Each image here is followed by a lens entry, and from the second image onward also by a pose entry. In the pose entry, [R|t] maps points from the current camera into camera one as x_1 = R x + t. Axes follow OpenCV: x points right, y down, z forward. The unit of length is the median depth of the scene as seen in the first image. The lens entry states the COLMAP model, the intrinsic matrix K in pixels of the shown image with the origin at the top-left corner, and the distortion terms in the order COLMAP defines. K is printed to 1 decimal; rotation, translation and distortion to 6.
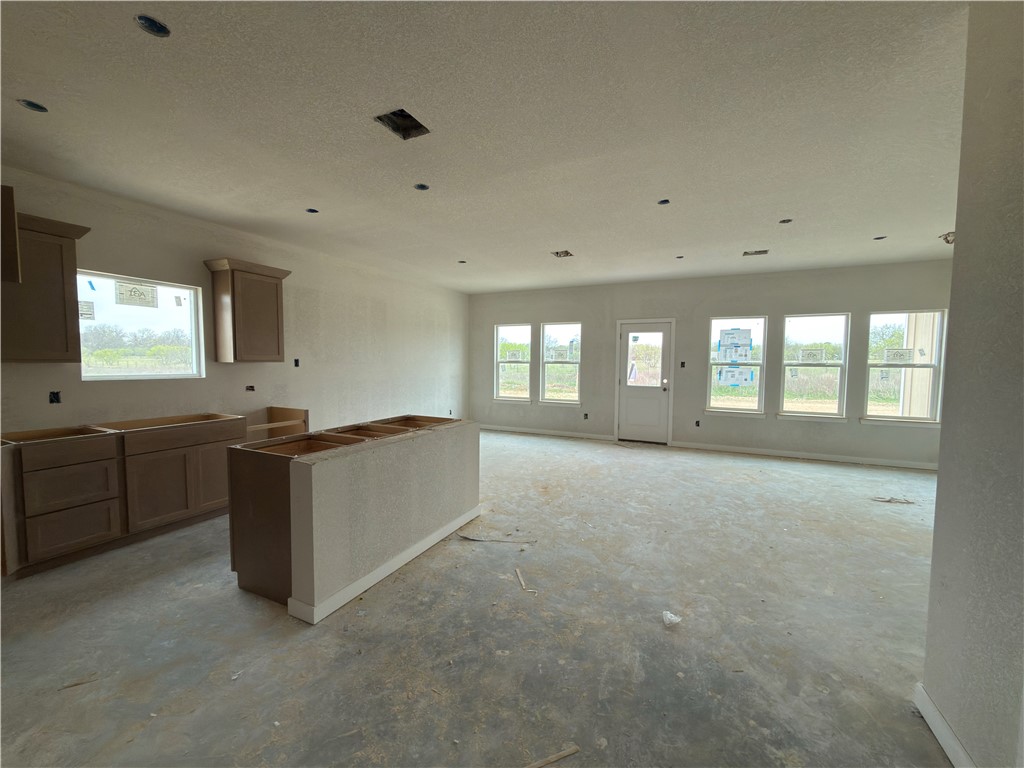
lens RADIAL K [[406.9, 0, 512.5], [0, 406.9, 385.2], [0, 0, 1]] dist [-0.000812, 0.000440]
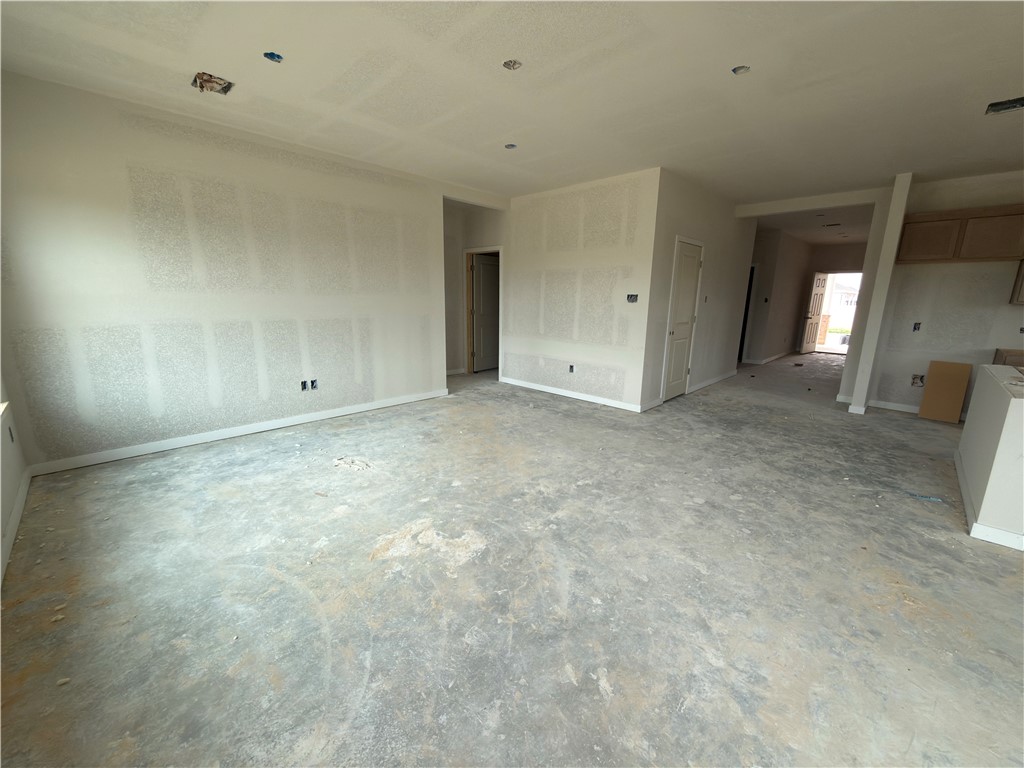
lens RADIAL K [[406.9, 0, 512.3], [0, 406.9, 387.4], [0, 0, 1]] dist [-0.000812, 0.000440]
pose [[-0.947028, -0.092000, 0.307690, 0.309771], [-0.001928, 0.959700, 0.281020, -0.068035], [-0.321144, 0.265541, -0.909040, 1.241290]]
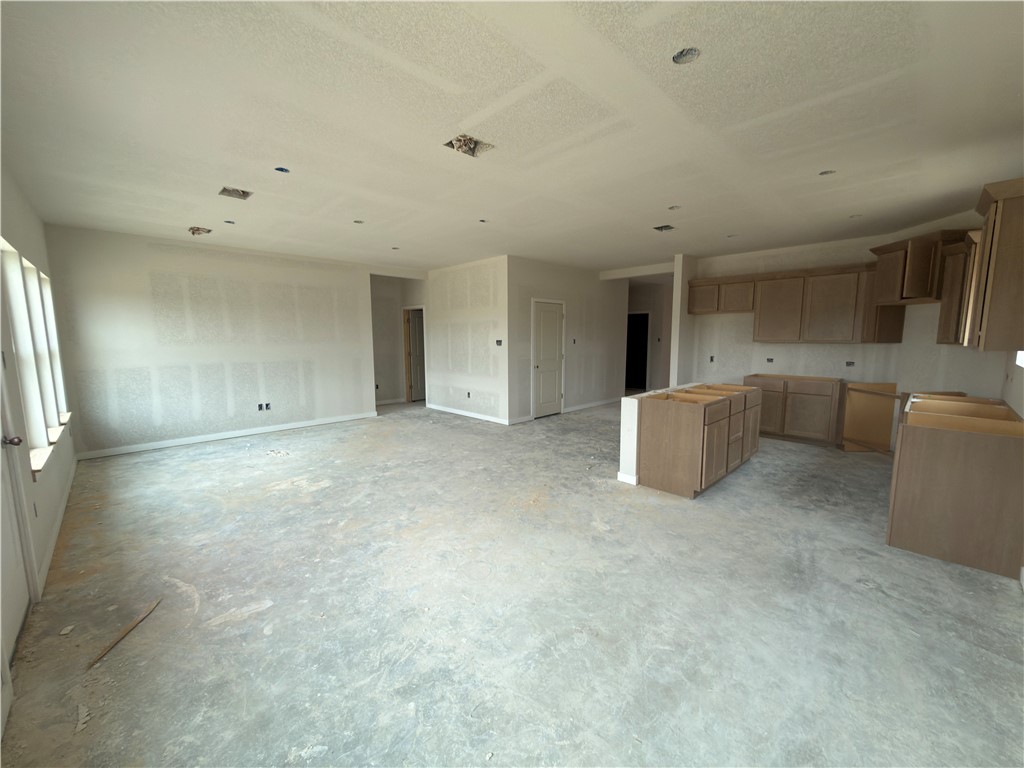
lens RADIAL K [[406.9, 0, 512.9], [0, 406.9, 386.1], [0, 0, 1]] dist [-0.000812, 0.000440]
pose [[-0.940887, -0.044793, 0.335747, -0.118582], [0.018755, 0.982808, 0.183677, -0.103636], [-0.338202, 0.179116, -0.923871, 1.460406]]
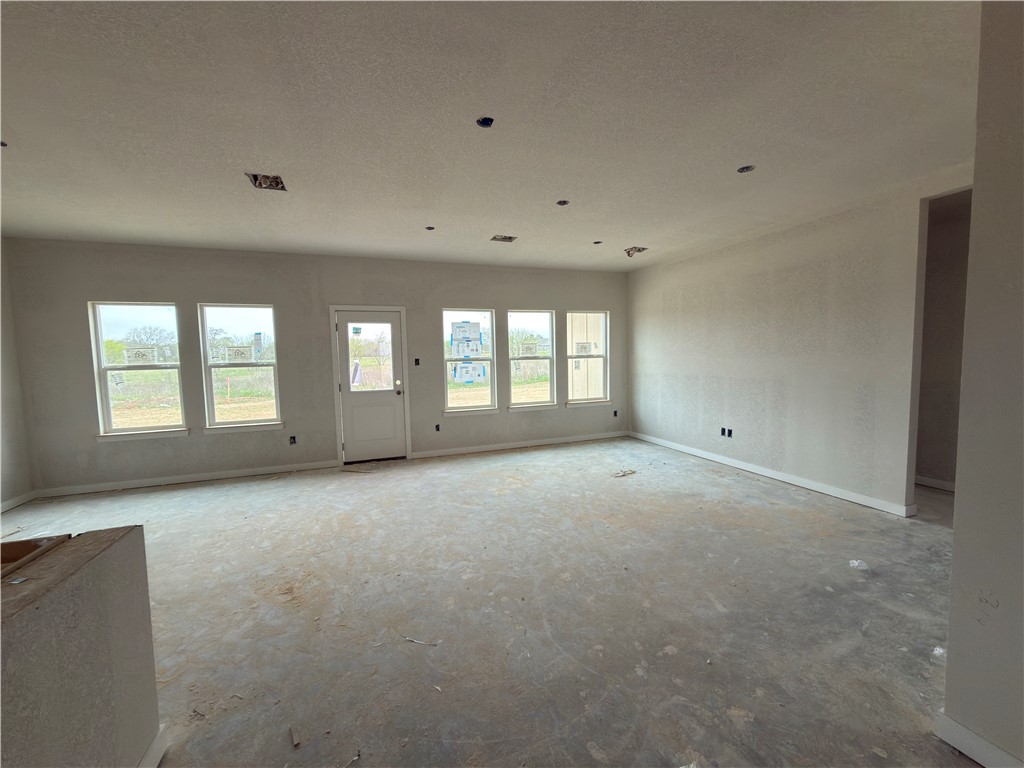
lens RADIAL K [[406.9, 0, 513.2], [0, 406.9, 386.2], [0, 0, 1]] dist [-0.000812, 0.000440]
pose [[0.693845, -0.077488, 0.715943, -0.070831], [0.071041, 0.996710, 0.039028, -0.023243], [-0.716612, 0.023782, 0.697067, 0.324827]]
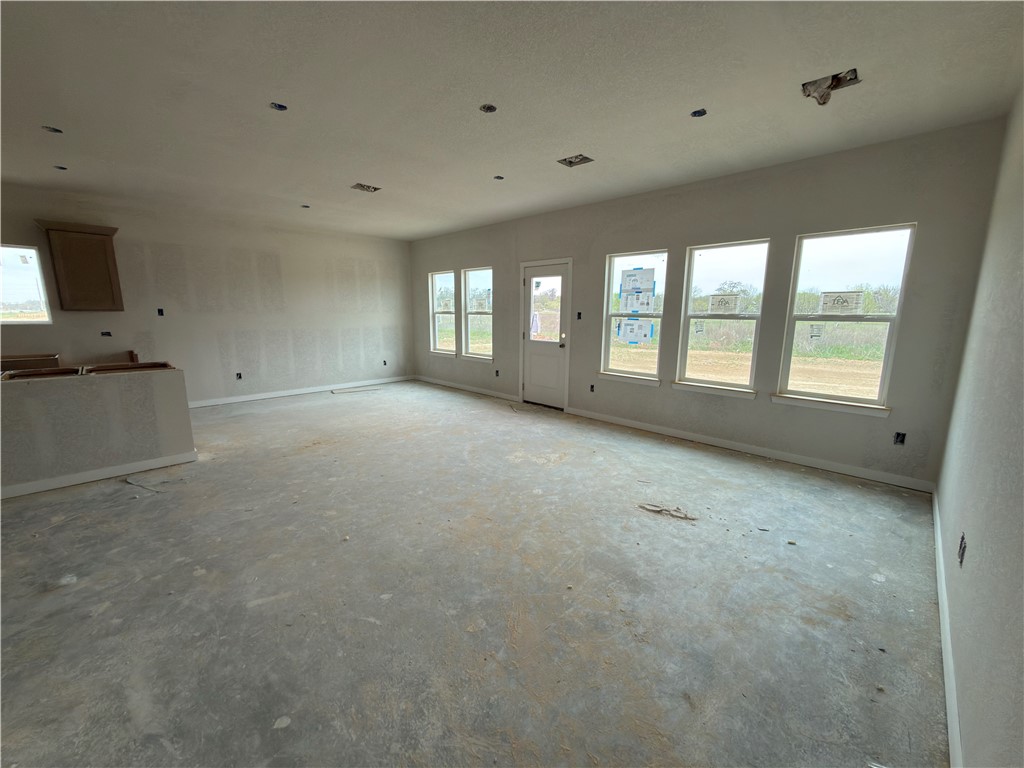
lens RADIAL K [[406.9, 0, 512.8], [0, 406.9, 385.8], [0, 0, 1]] dist [-0.000812, 0.000440]
pose [[0.946668, 0.058103, -0.316928, 0.696155], [-0.020716, 0.992547, 0.120085, -0.007890], [0.321544, -0.107115, 0.940817, 0.216451]]
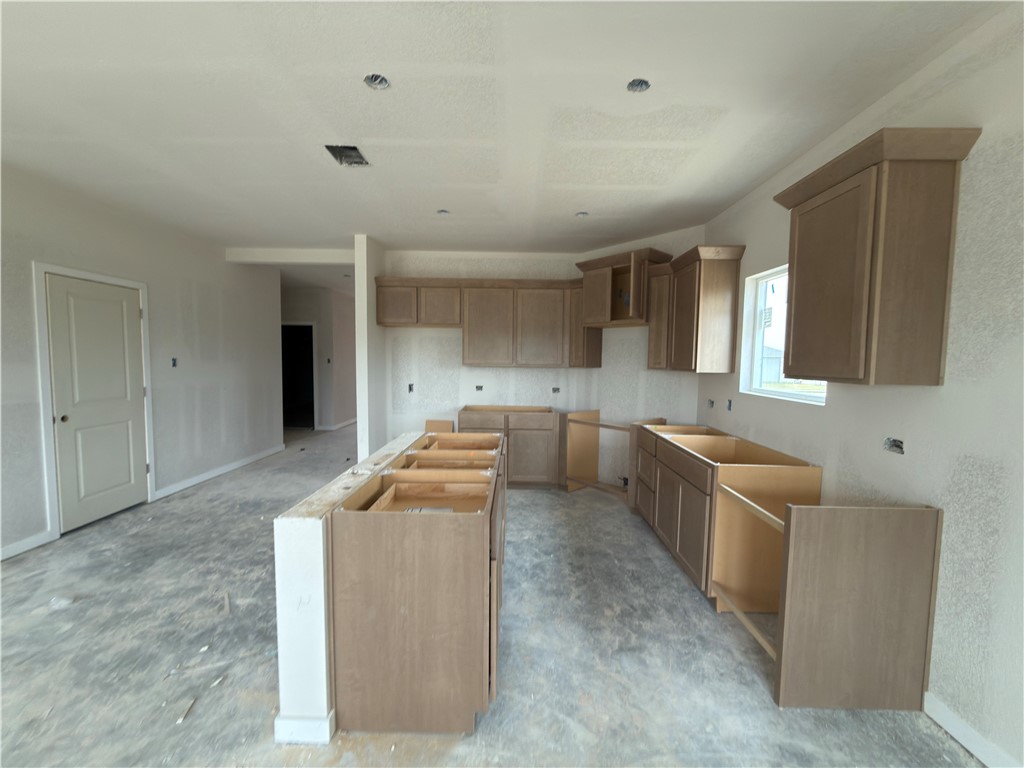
lens RADIAL K [[406.9, 0, 513.2], [0, 406.9, 385.6], [0, 0, 1]] dist [-0.000812, 0.000440]
pose [[-0.903592, 0.006788, -0.428340, -0.083845], [-0.049131, 0.991635, 0.119358, -0.070551], [0.425567, 0.128896, -0.895700, 0.998686]]
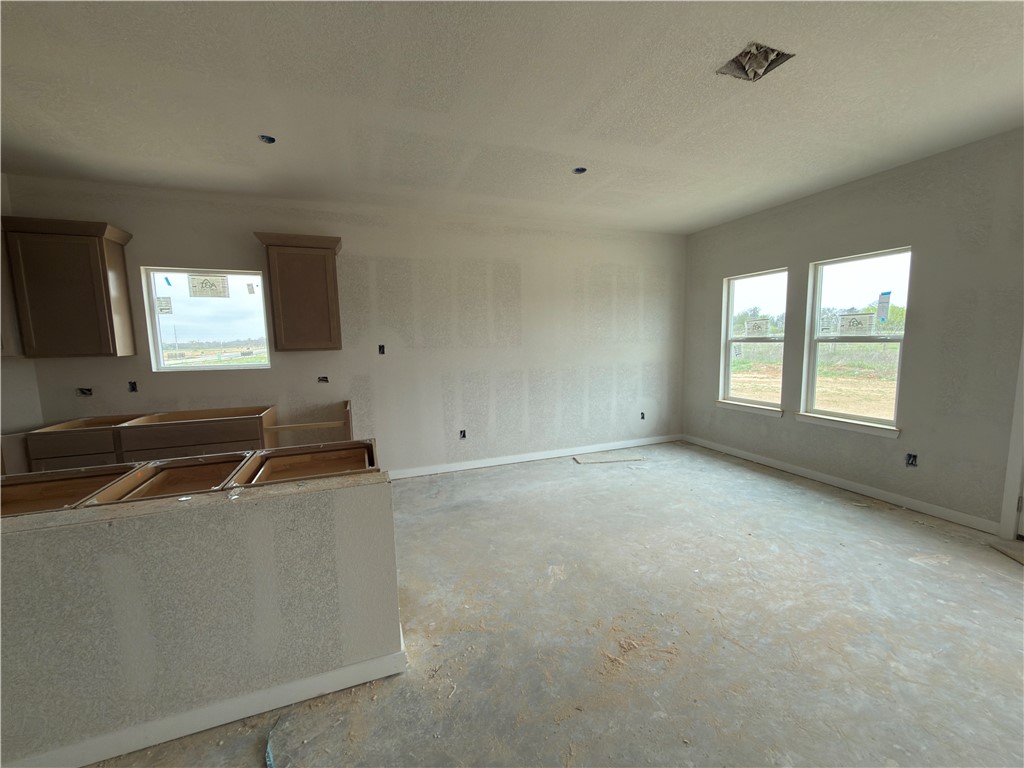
lens RADIAL K [[406.9, 0, 512.7], [0, 406.9, 385.6], [0, 0, 1]] dist [-0.000812, 0.000440]
pose [[0.726798, 0.056872, -0.684493, 0.226523], [-0.017130, 0.997757, 0.064711, -0.036501], [0.686638, -0.035307, 0.726142, 0.527406]]
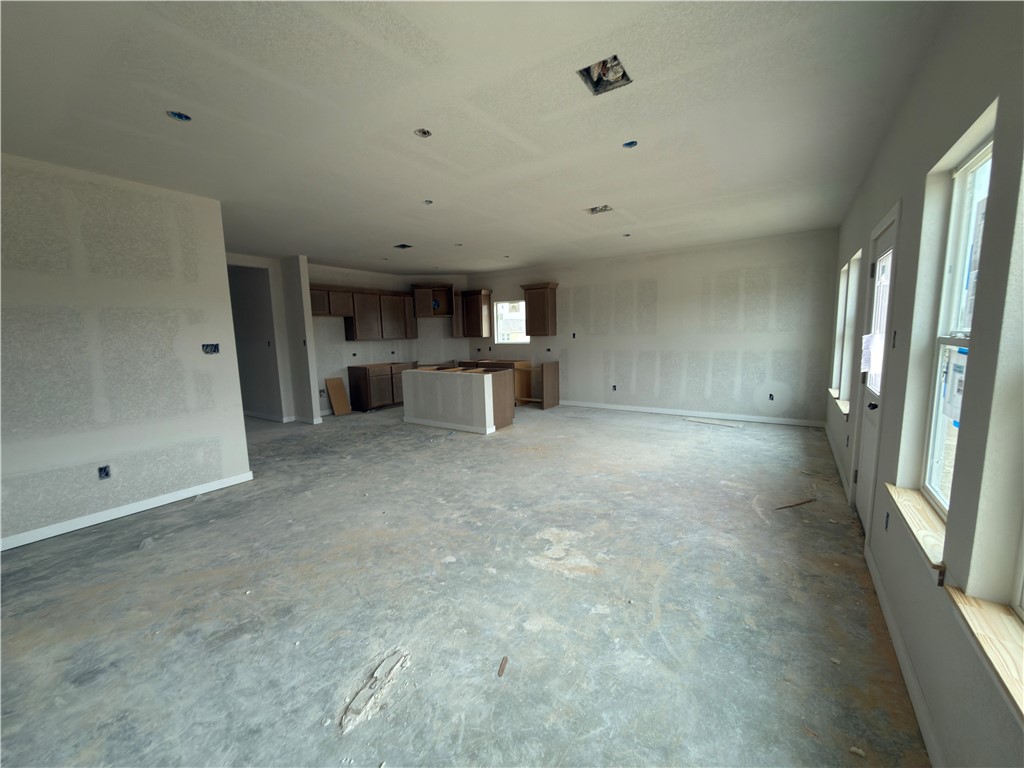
lens RADIAL K [[406.9, 0, 513.4], [0, 406.9, 386.5], [0, 0, 1]] dist [-0.000812, 0.000440]
pose [[-0.143236, 0.125342, -0.981719, 0.994511], [-0.038726, 0.990478, 0.132111, -0.054455], [0.988931, 0.056941, -0.137018, 0.916206]]
